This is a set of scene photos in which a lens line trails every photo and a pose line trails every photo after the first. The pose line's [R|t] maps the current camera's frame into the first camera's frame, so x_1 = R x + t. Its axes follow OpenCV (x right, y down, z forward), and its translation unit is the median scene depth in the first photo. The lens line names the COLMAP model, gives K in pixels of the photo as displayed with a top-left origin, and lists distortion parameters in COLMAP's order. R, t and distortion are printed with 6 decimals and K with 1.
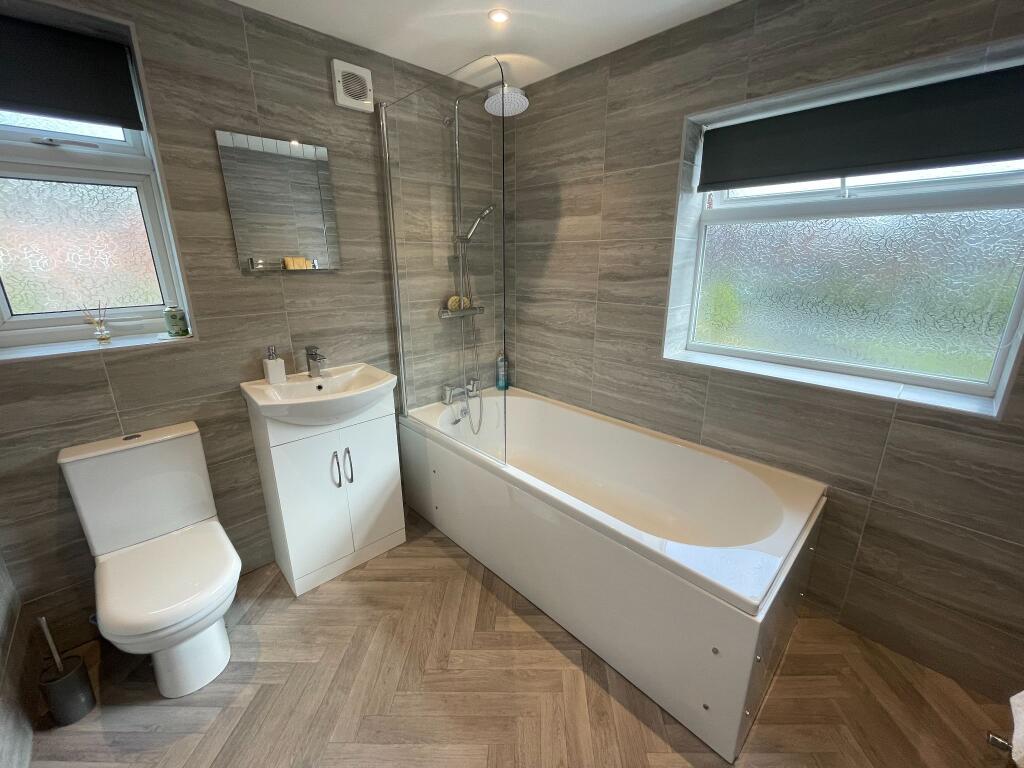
lens RADIAL K [[412.7, 0, 511.2], [0, 412.7, 373.9], [0, 0, 1]] dist [-0.001655, -0.000771]
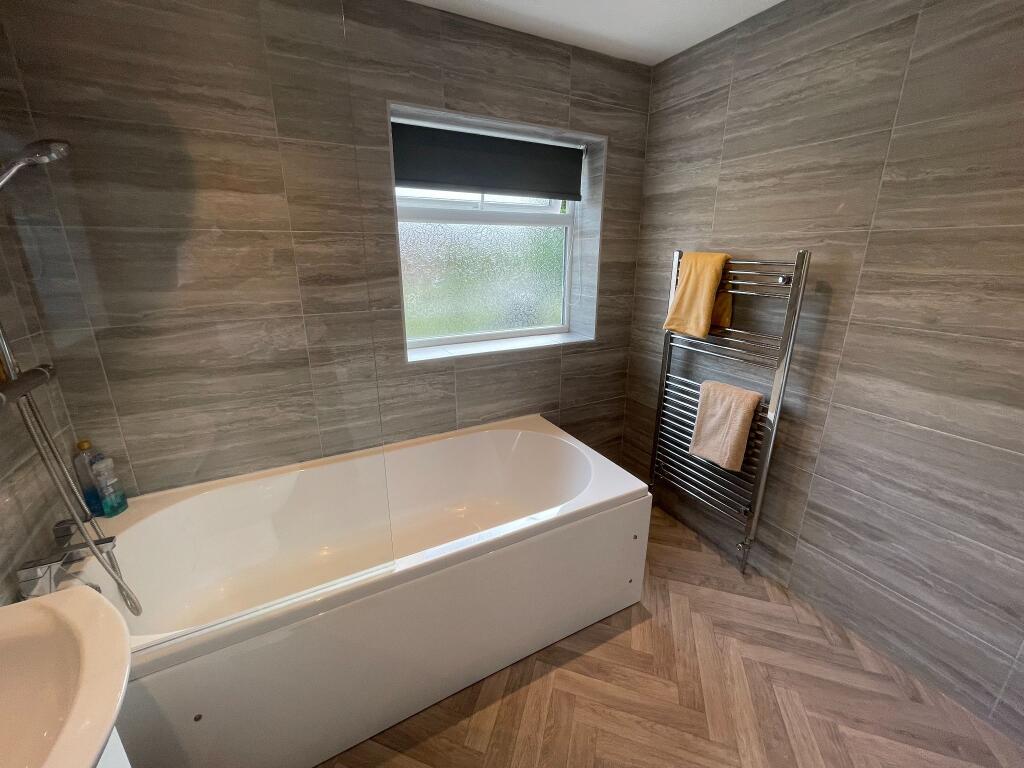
lens RADIAL K [[412.7, 0, 511.2], [0, 412.7, 373.9], [0, 0, 1]] dist [-0.001655, -0.000771]
pose [[0.268842, -0.269022, 0.924852, -0.463411], [0.260011, 0.944825, 0.199250, -0.145186], [-0.927426, 0.186905, 0.323957, 0.503772]]
